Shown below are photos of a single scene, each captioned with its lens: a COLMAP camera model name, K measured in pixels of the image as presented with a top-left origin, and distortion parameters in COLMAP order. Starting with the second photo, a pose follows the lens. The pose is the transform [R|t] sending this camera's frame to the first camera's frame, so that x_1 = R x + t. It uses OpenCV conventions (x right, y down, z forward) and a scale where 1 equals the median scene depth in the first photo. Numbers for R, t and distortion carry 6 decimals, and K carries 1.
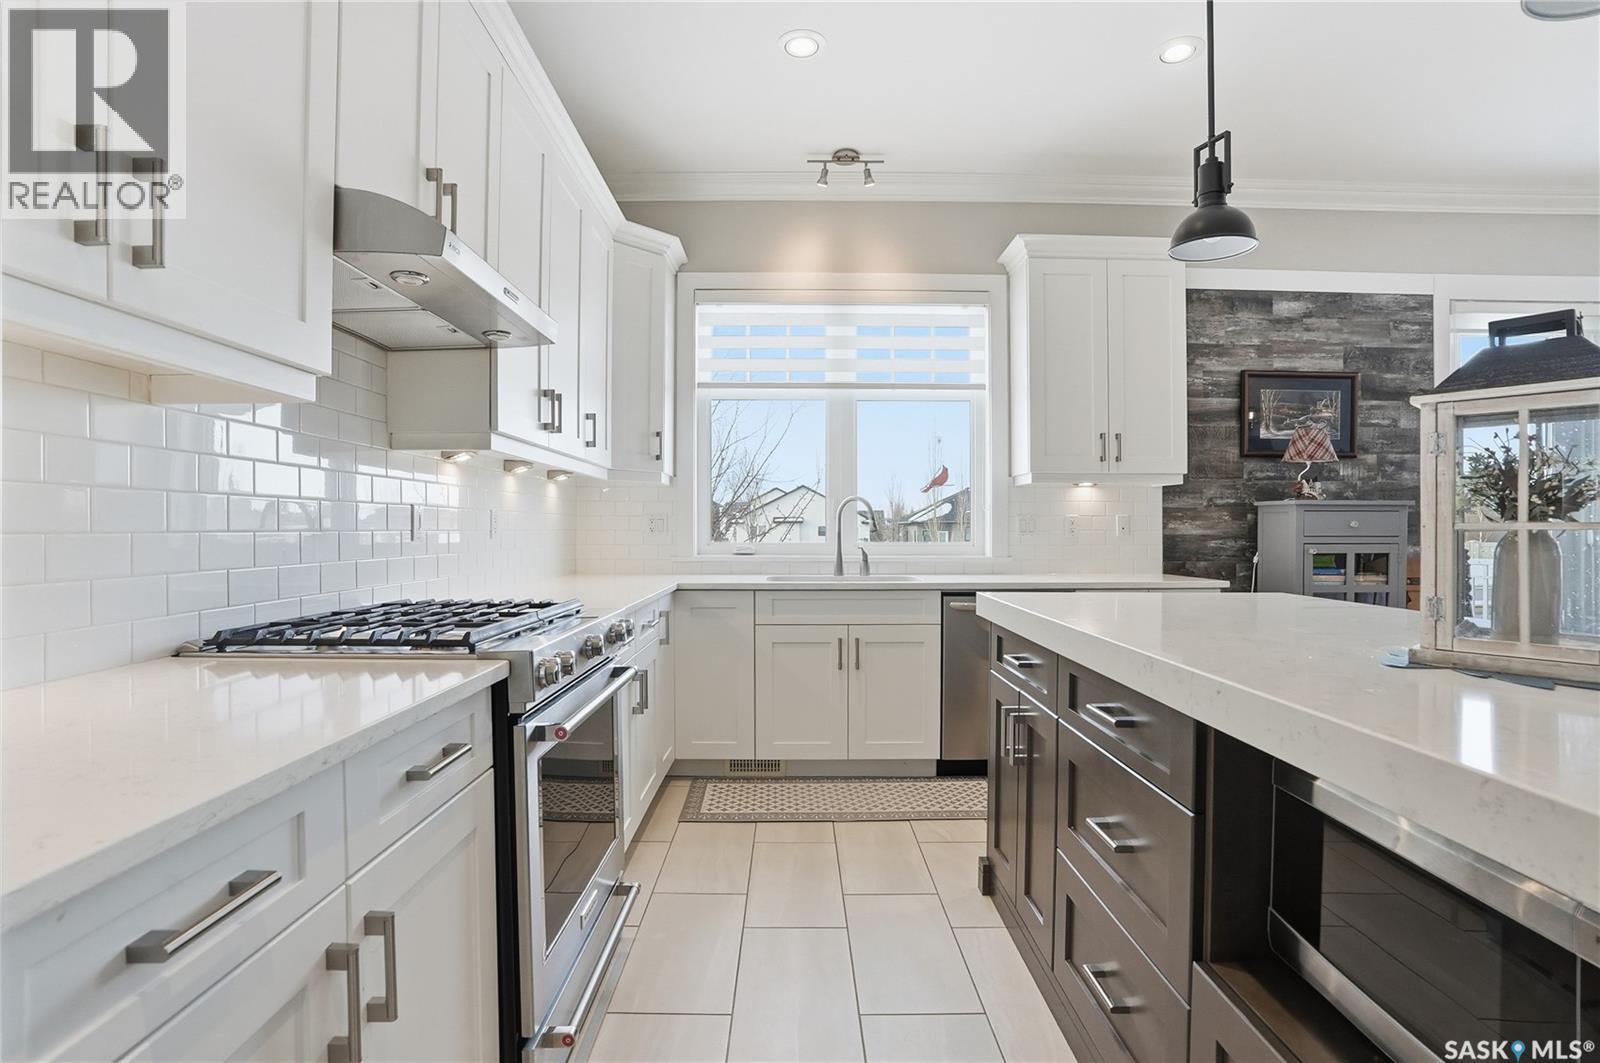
lens RADIAL K [[772.3, 0, 785.6], [0, 772.3, 526.3], [0, 0, 1]] dist [-0.067605, 0.024563]
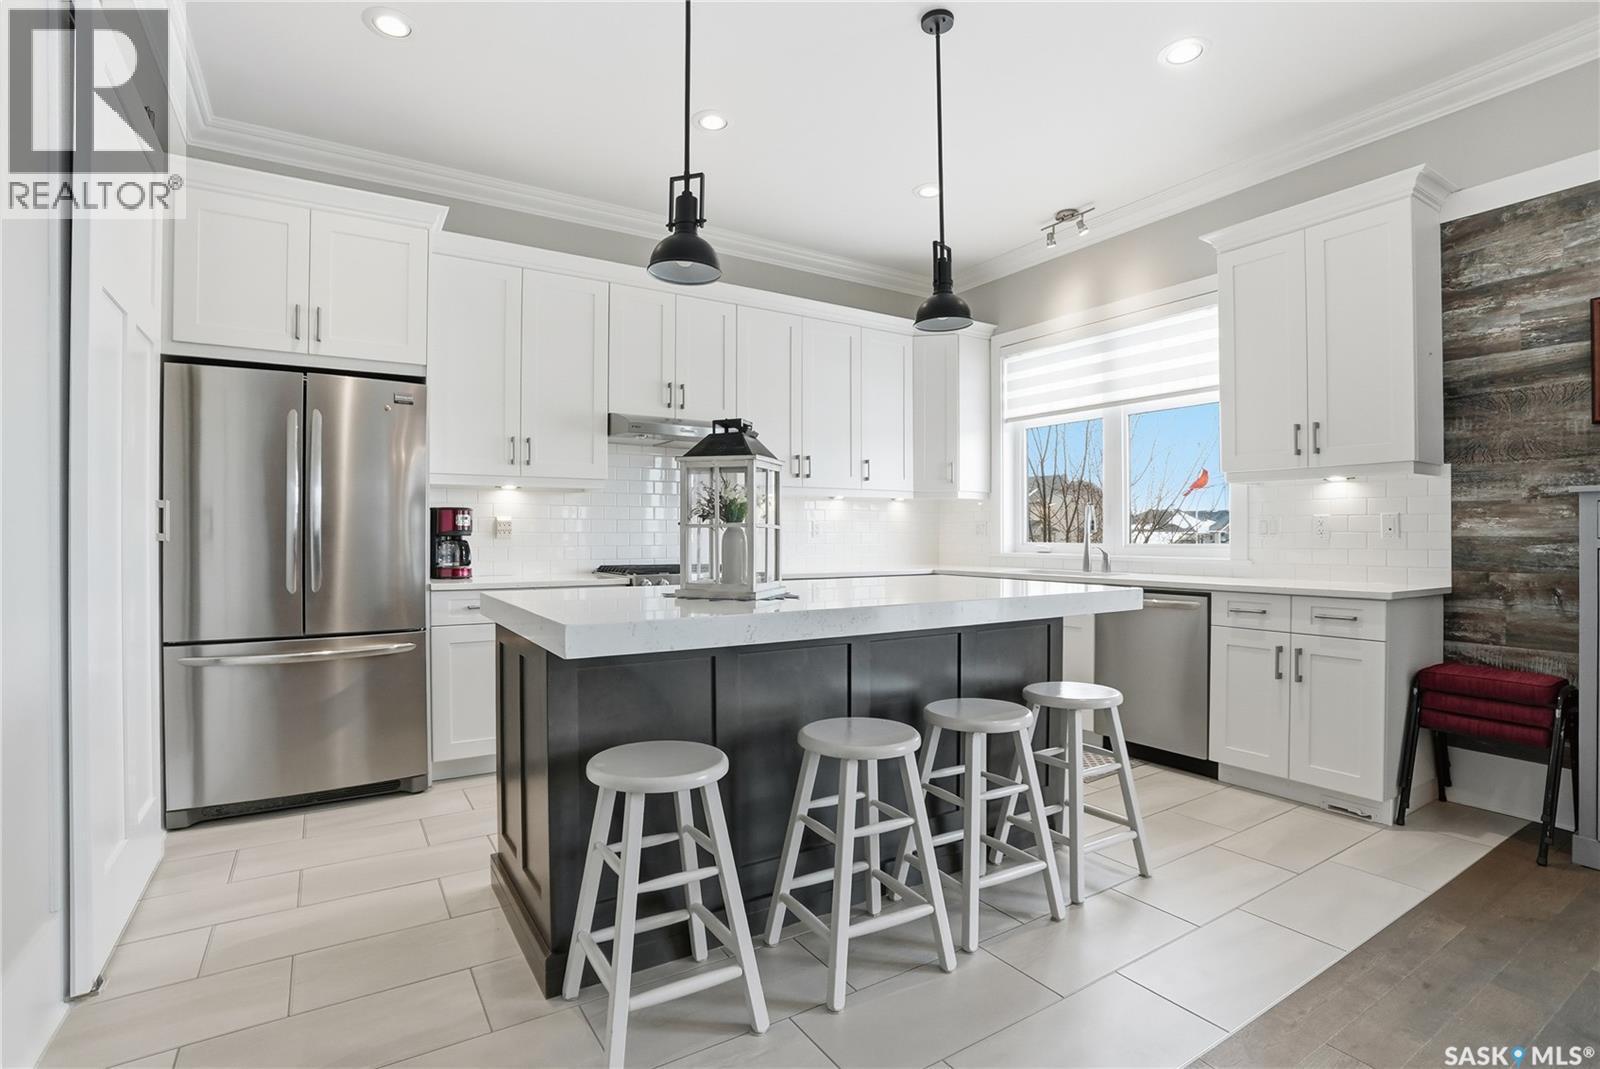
lens RADIAL K [[745.8, 0, 800.0], [0, 745.8, 534.5], [0, 0, 1]] dist [-0.063376, 0.021422]
pose [[0.541061, -0.002288, -0.840981, 0.856174], [0.003483, 0.999994, -0.000480, 0.007784], [0.840976, -0.002670, 0.541065, 0.040744]]
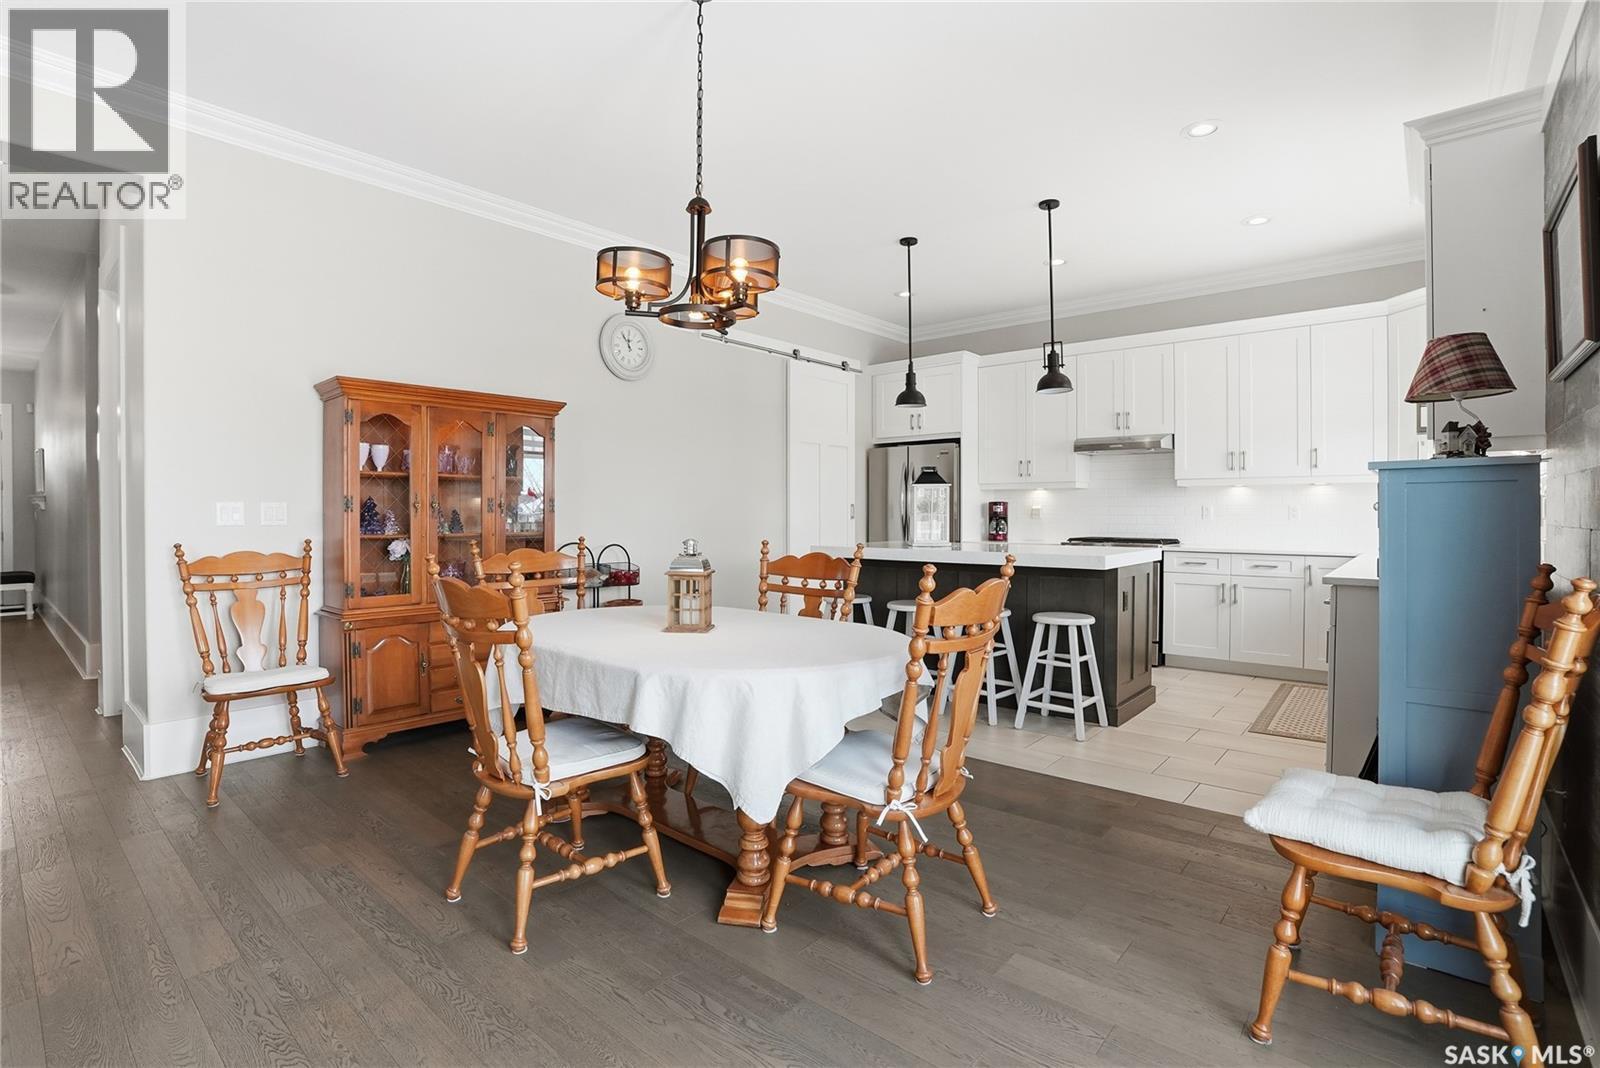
lens RADIAL K [[745.8, 0, 800.0], [0, 745.8, 534.0], [0, 0, 1]] dist [-0.063376, 0.021422]
pose [[-0.649612, 0.007636, -0.760228, 1.485961], [-0.008039, 0.999825, 0.016912, 0.021929], [0.760224, 0.017098, -0.649436, 1.003849]]
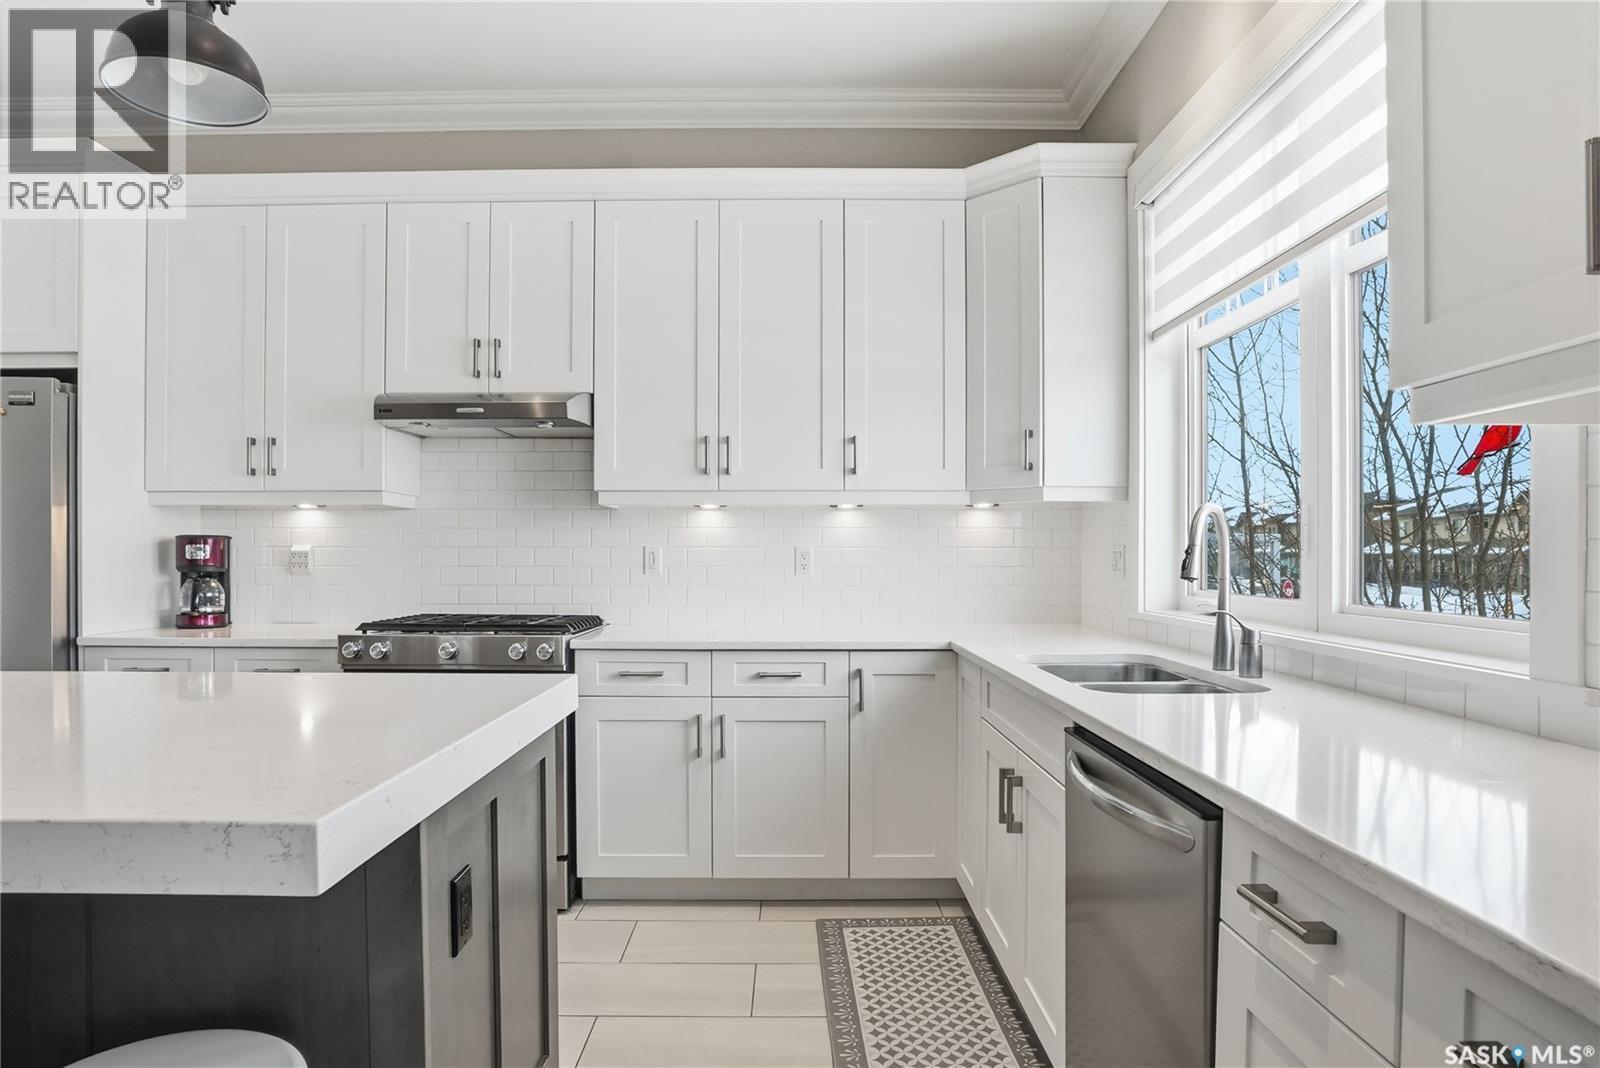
lens RADIAL K [[878.2, 0, 800.0], [0, 878.2, 534.0], [0, 0, 1]] dist [-0.034859, -0.000237]
pose [[0.007285, -0.023566, -0.999696, 0.668042], [0.002241, 0.999720, -0.023550, -0.009273], [0.999971, -0.002069, 0.007336, 0.794652]]
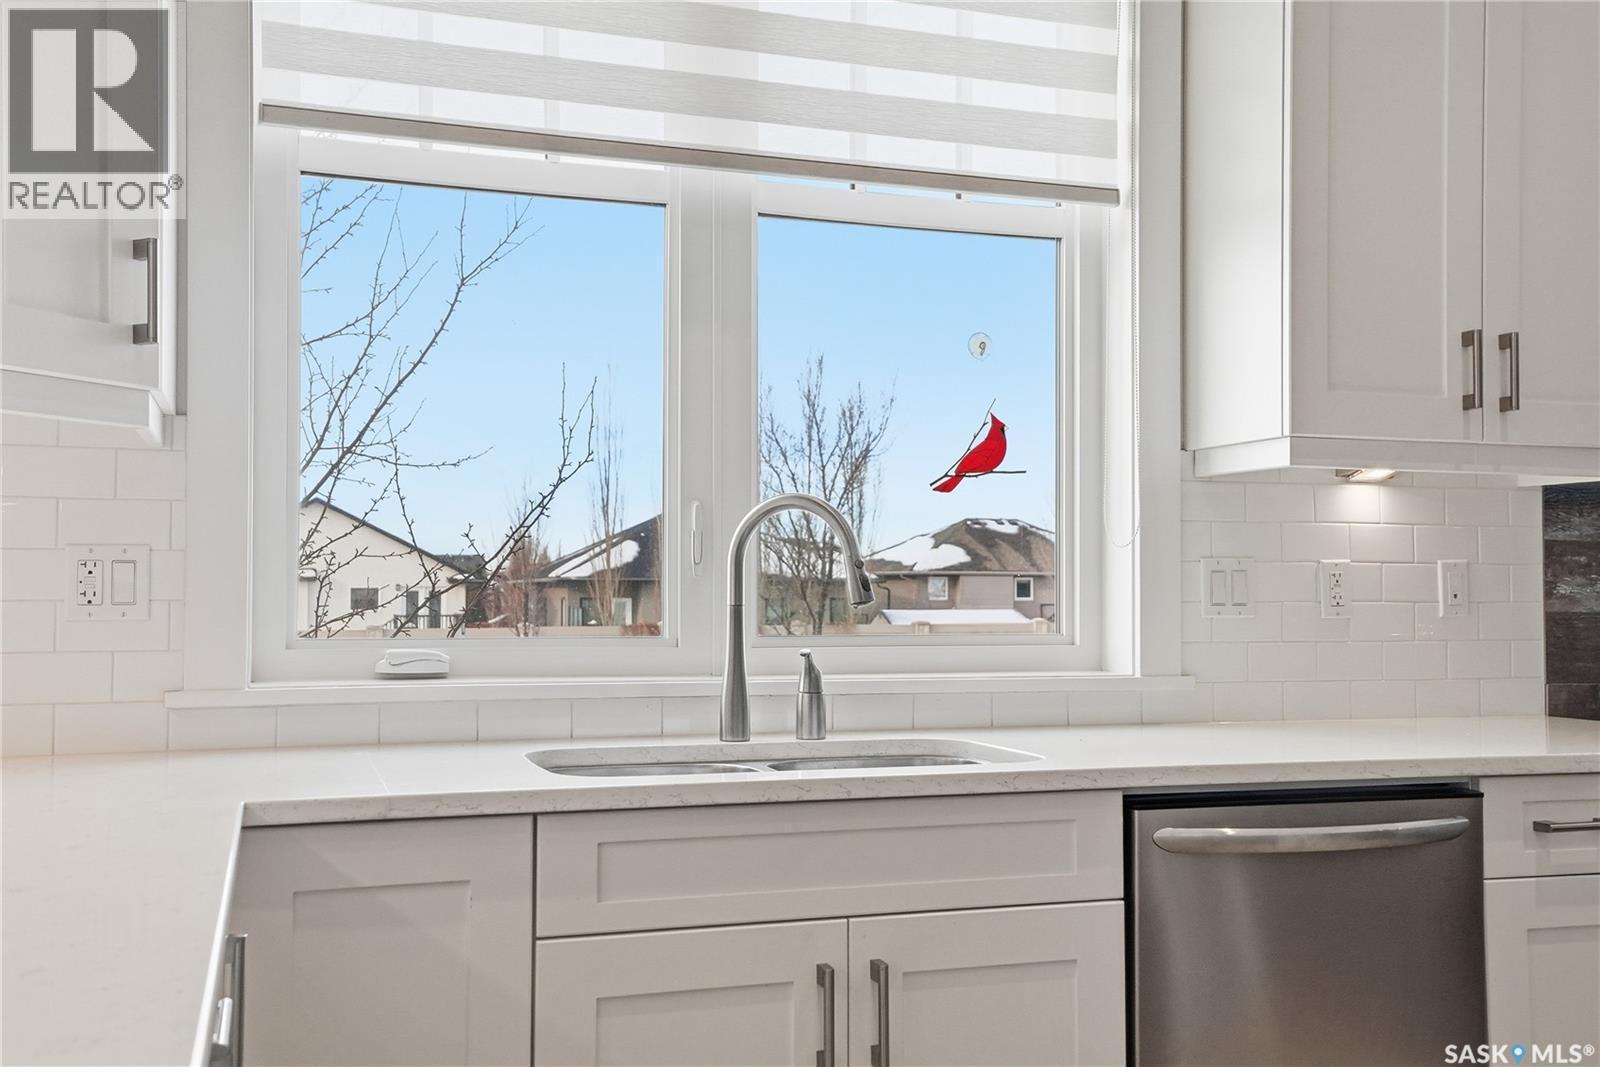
lens RADIAL K [[1582.4, 0, 800.0], [0, 1582.4, 533.5], [0, 0, 1]] dist [0.097841, -0.001687]
pose [[0.946836, 0.014086, 0.321408, -0.131856], [-0.003067, 0.999391, -0.034763, 0.000835], [-0.321702, 0.031929, 0.946303, 0.403374]]
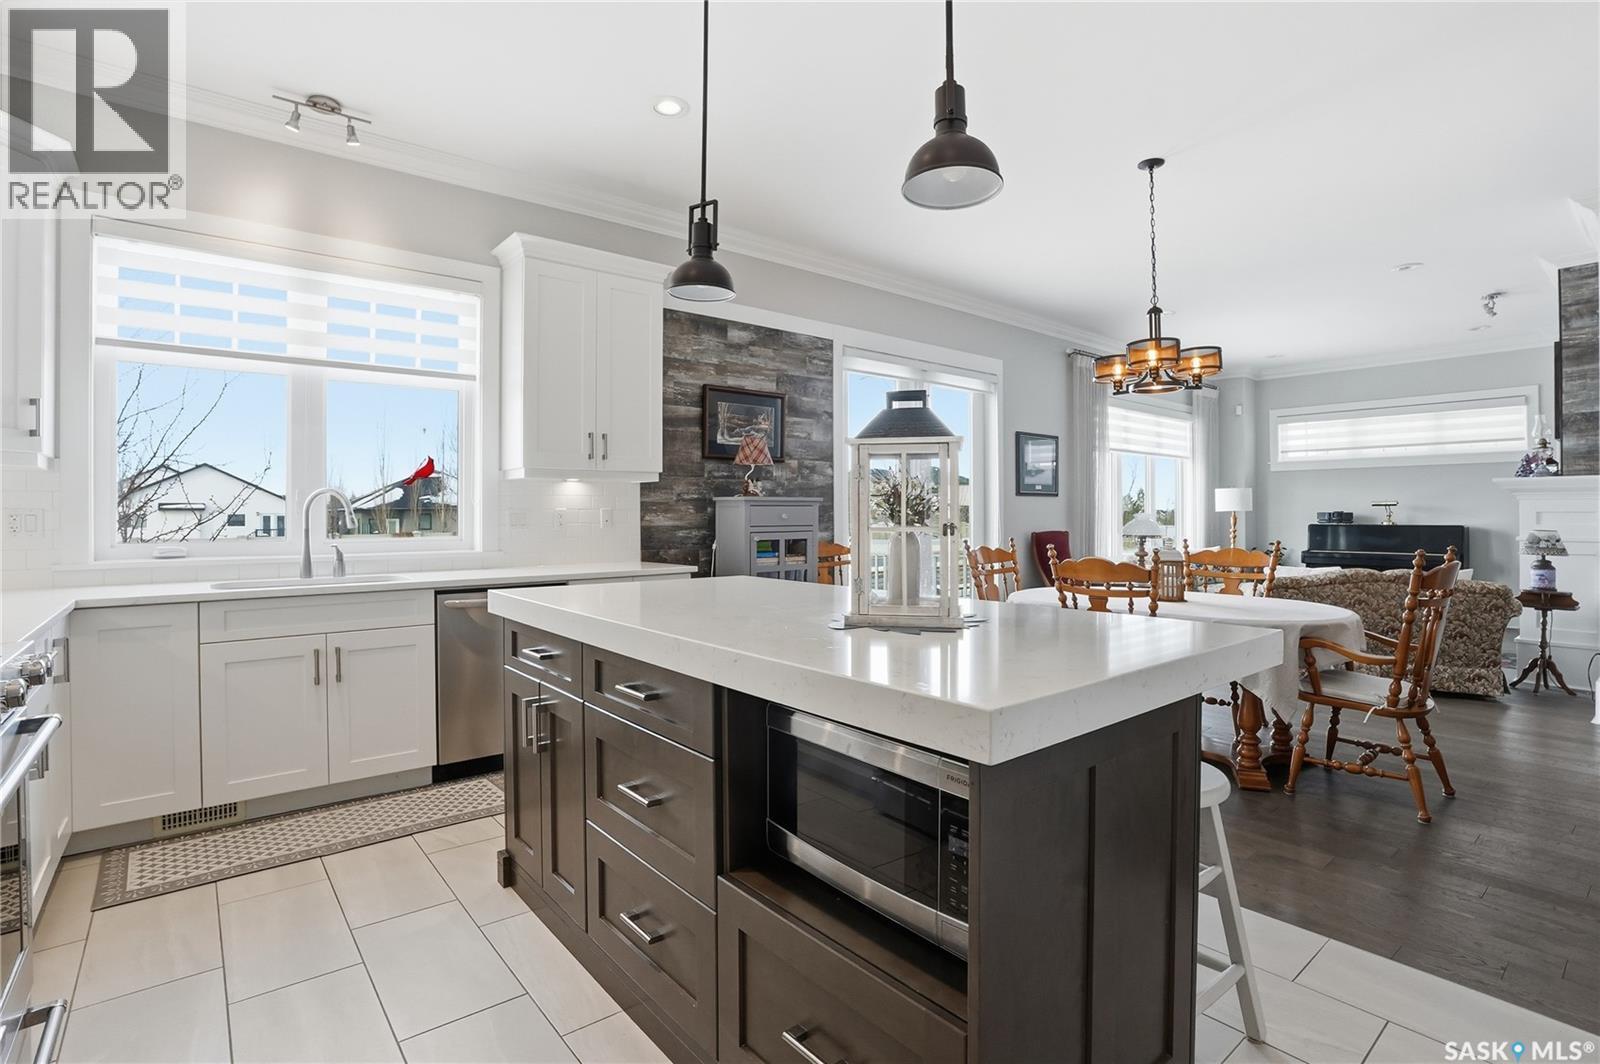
lens RADIAL K [[788.3, 0, 797.6], [0, 788.3, 507.2], [0, 0, 1]] dist [-0.067170, 0.028432]
pose [[0.774133, 0.000271, 0.633023, -0.058913], [0.003894, 0.999979, -0.005191, -0.011118], [-0.633012, 0.006483, 0.774115, -0.035201]]
